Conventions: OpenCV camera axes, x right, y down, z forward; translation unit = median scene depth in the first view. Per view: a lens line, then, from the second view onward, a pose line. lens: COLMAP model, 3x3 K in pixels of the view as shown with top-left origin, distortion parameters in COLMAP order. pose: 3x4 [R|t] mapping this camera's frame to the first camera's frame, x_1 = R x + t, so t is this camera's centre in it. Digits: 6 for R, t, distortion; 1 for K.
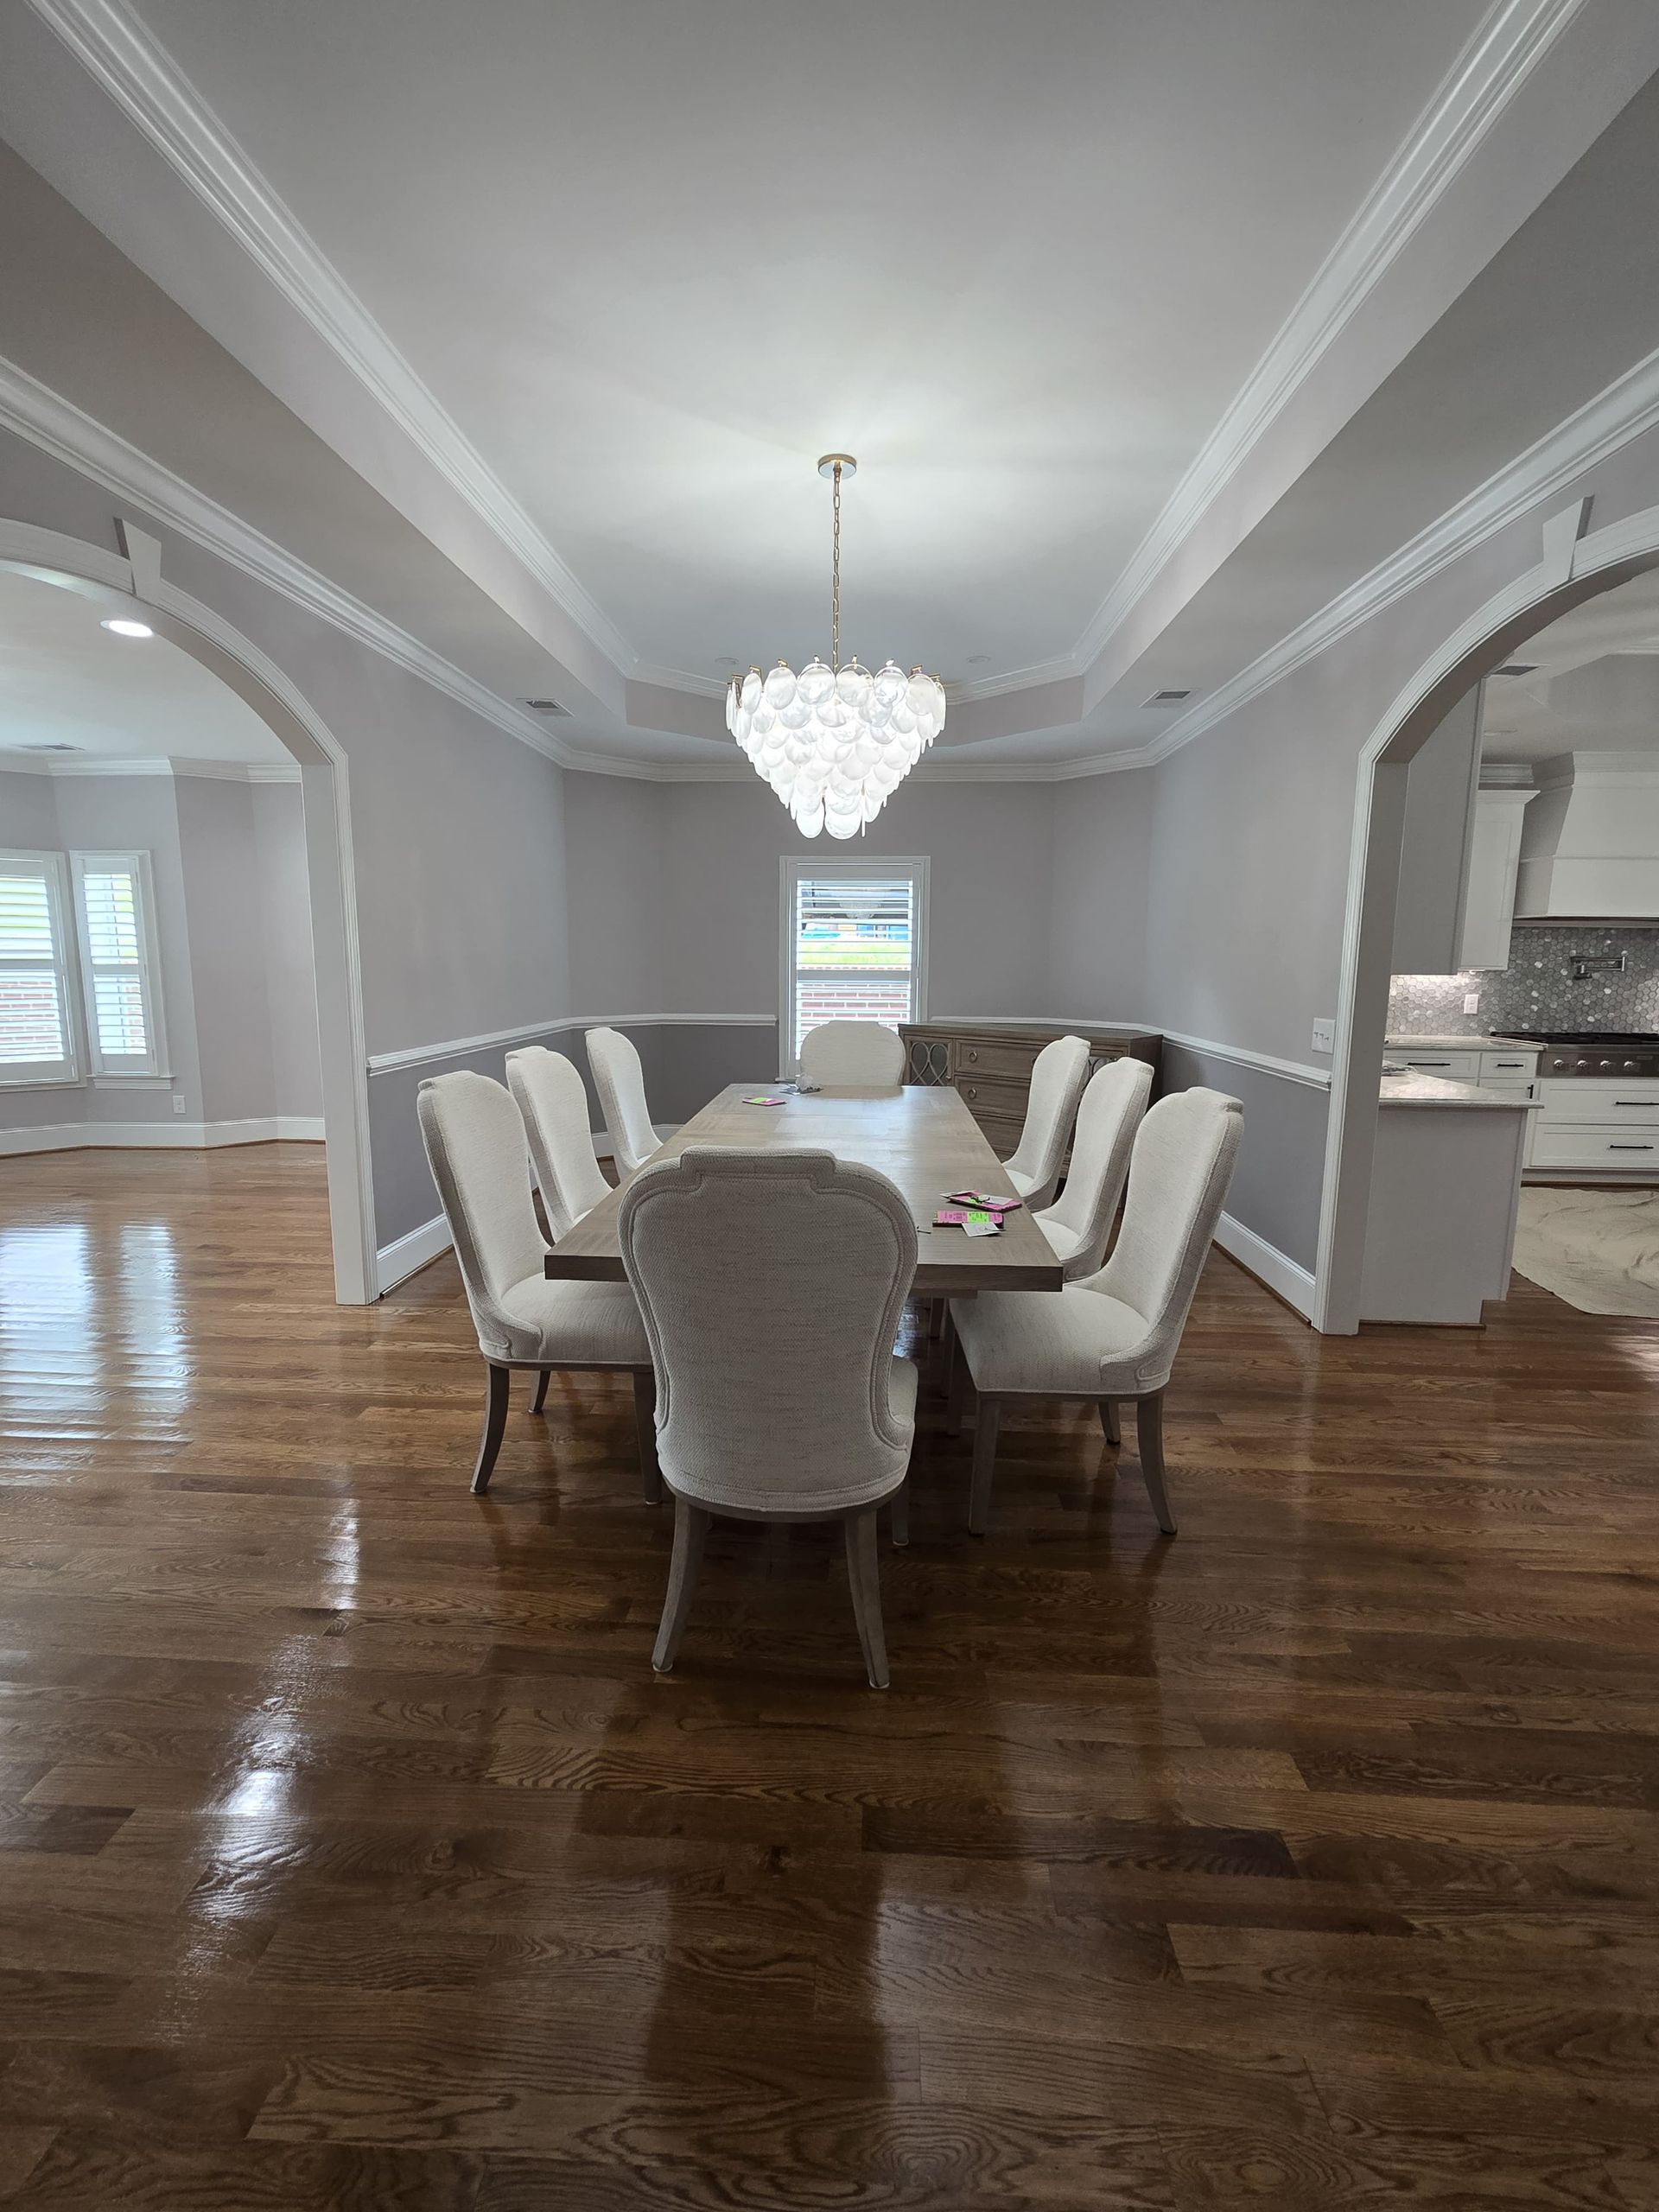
lens RADIAL K [[975.7, 0, 835.3], [0, 975.7, 1099.2], [0, 0, 1]] dist [0.000756, 0.000543]
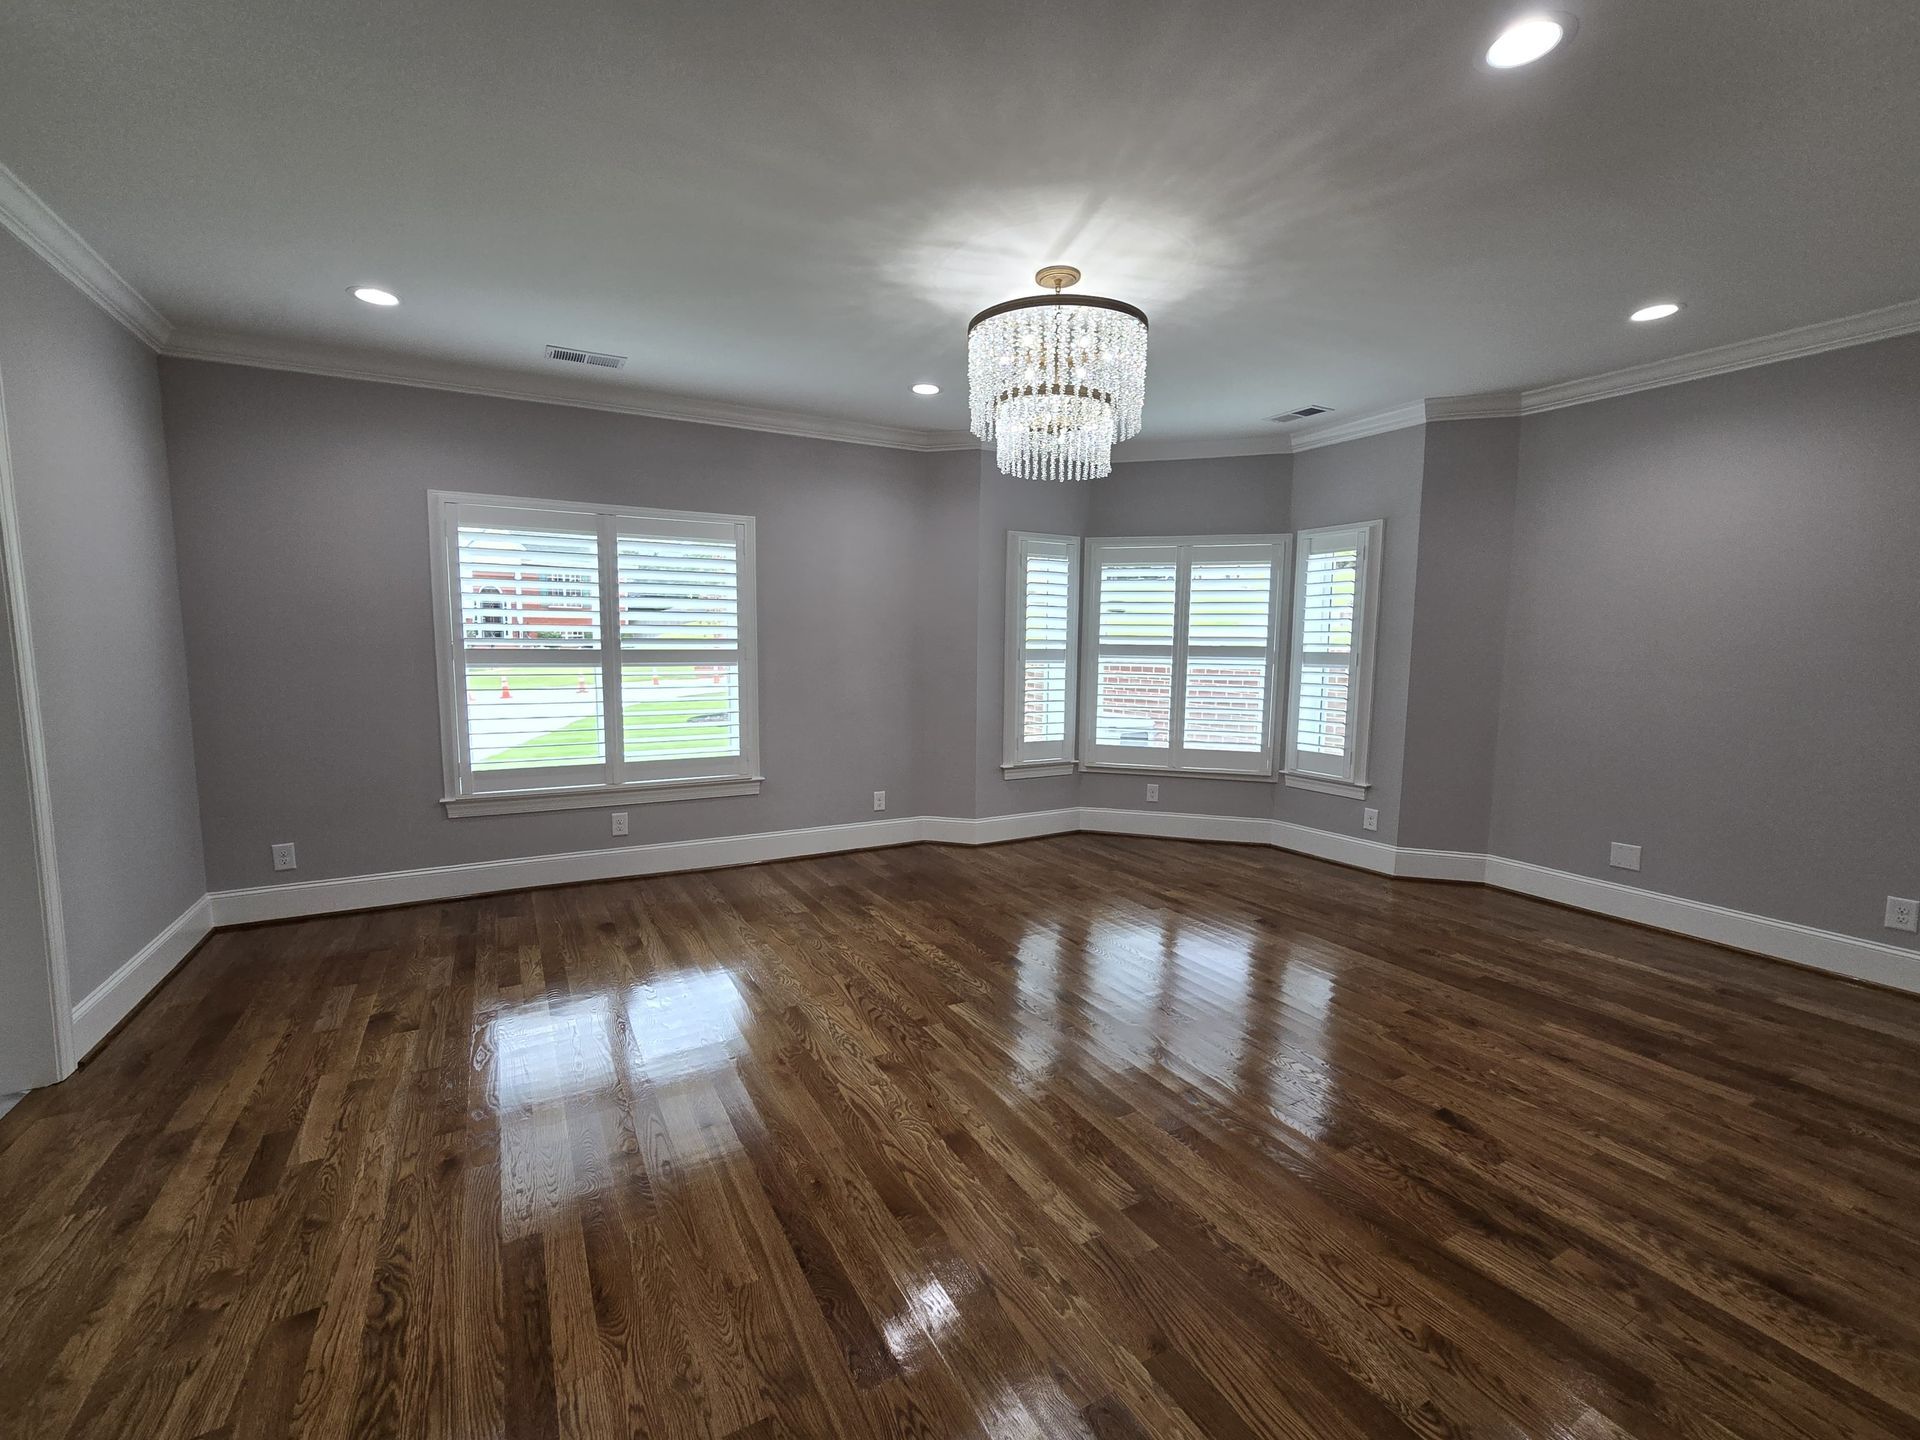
lens RADIAL K [[771.2, 0, 951.8], [0, 771.2, 729.0], [0, 0, 1]] dist [0.000965, 0.002000]
pose [[0.526771, 0.094649, -0.844721, -0.315320], [-0.127503, 0.991336, 0.031565, -0.047802], [0.840390, 0.091077, 0.534275, 0.342862]]
